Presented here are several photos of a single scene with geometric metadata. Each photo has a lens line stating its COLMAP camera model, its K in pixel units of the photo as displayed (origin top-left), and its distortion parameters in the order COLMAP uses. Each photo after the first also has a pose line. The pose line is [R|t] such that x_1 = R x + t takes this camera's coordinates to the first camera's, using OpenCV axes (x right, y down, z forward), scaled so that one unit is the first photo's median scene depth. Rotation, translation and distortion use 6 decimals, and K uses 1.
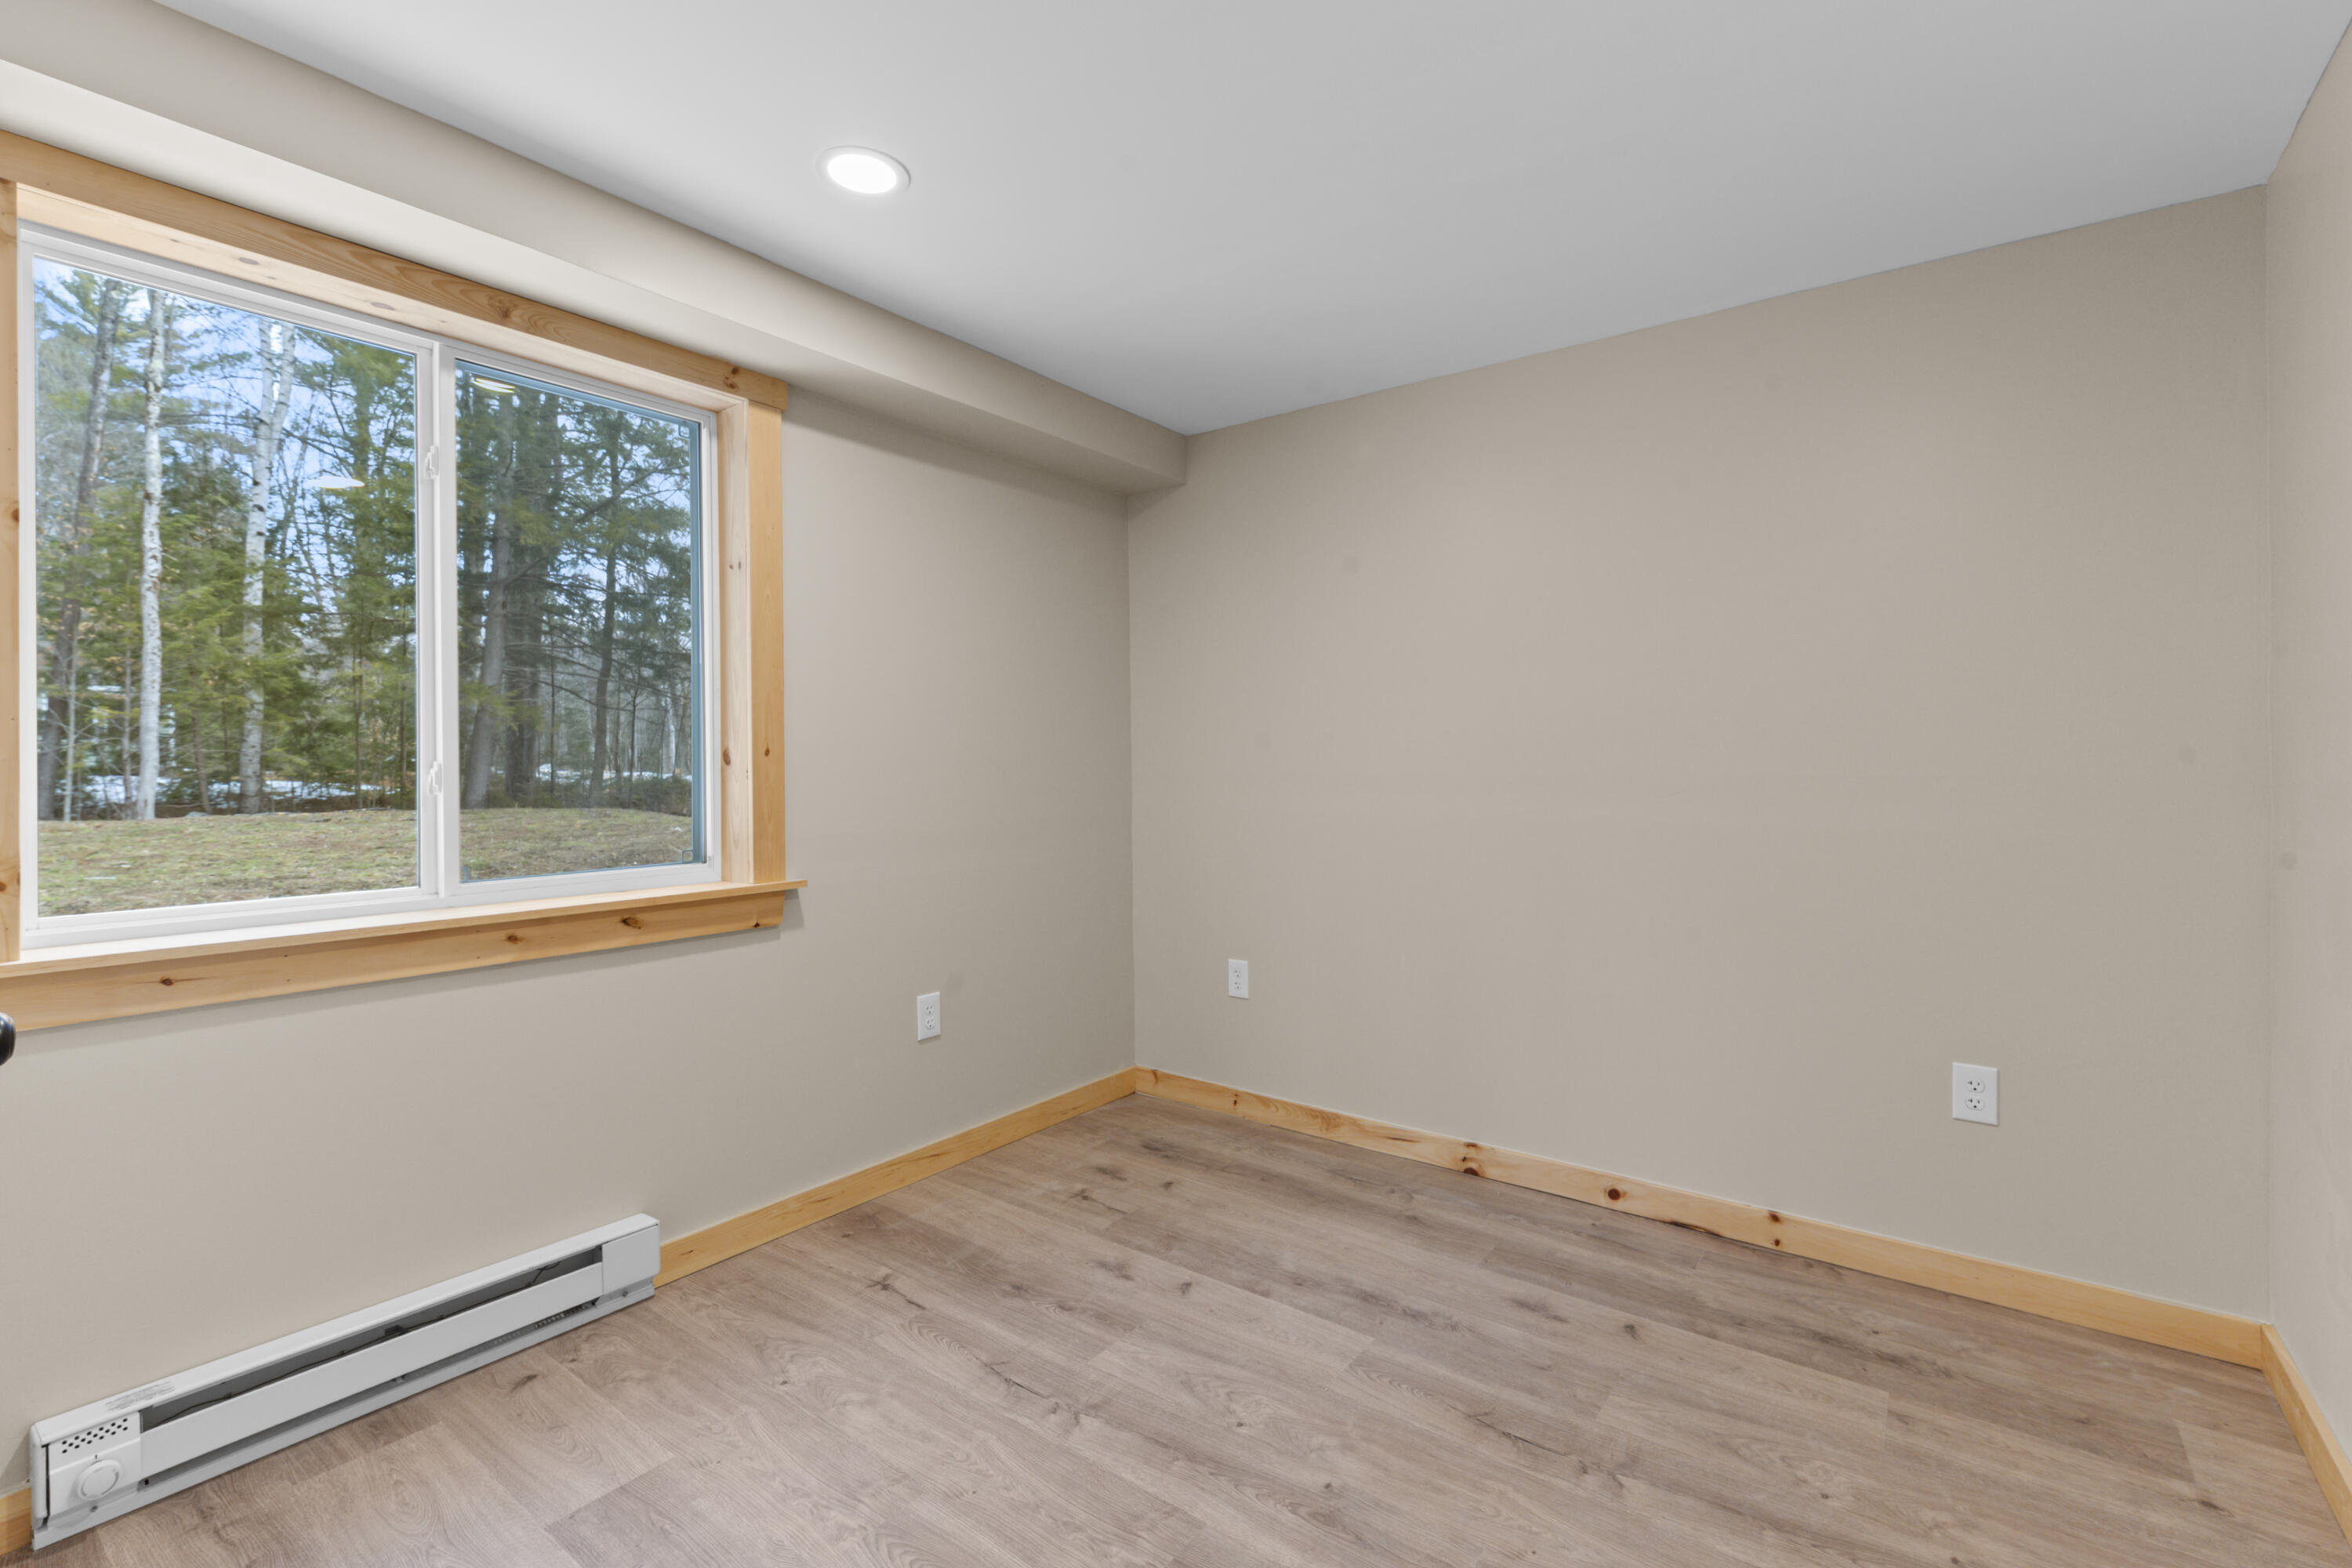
lens RADIAL K [[1025.7, 0, 1191.2], [0, 1025.7, 765.2], [0, 0, 1]] dist [0.001772, 0.000161]
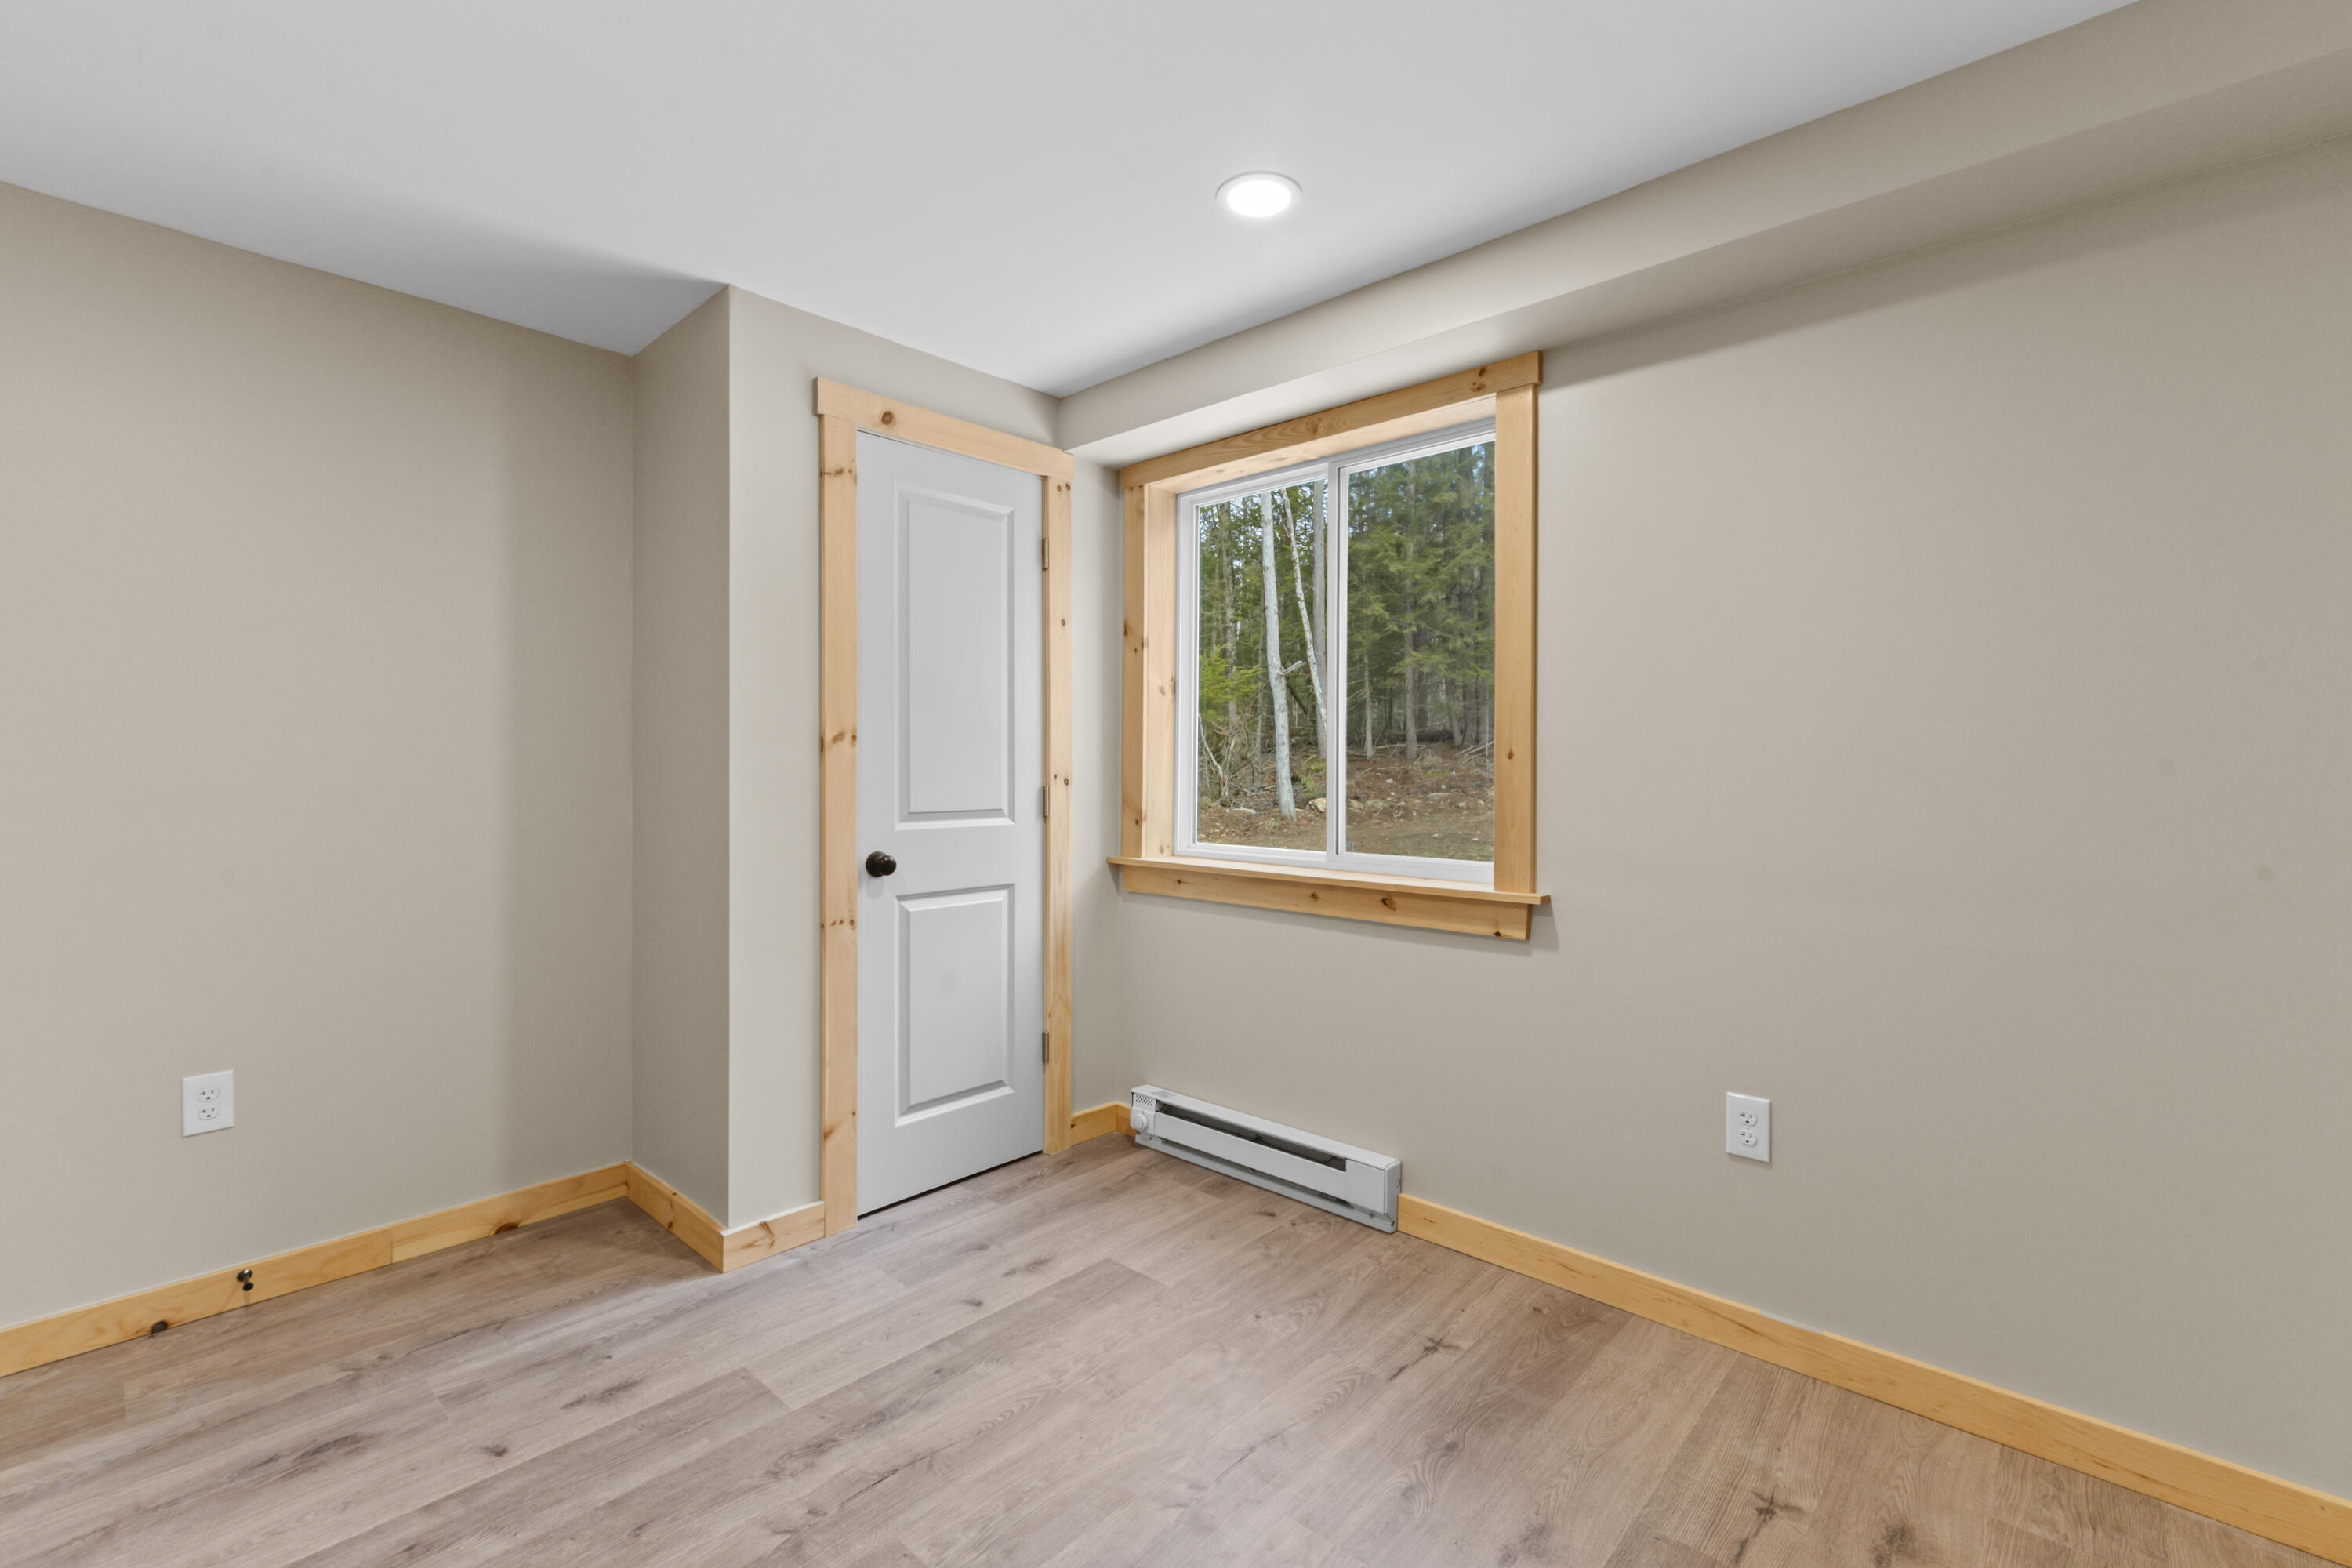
lens RADIAL K [[1025.7, 0, 1180.6], [0, 1025.7, 761.5], [0, 0, 1]] dist [0.001772, 0.000161]
pose [[-0.105732, 0.005331, -0.994380, 0.666789], [-0.003173, 0.999979, 0.005699, -0.012976], [0.994390, 0.003757, -0.105713, 0.942083]]
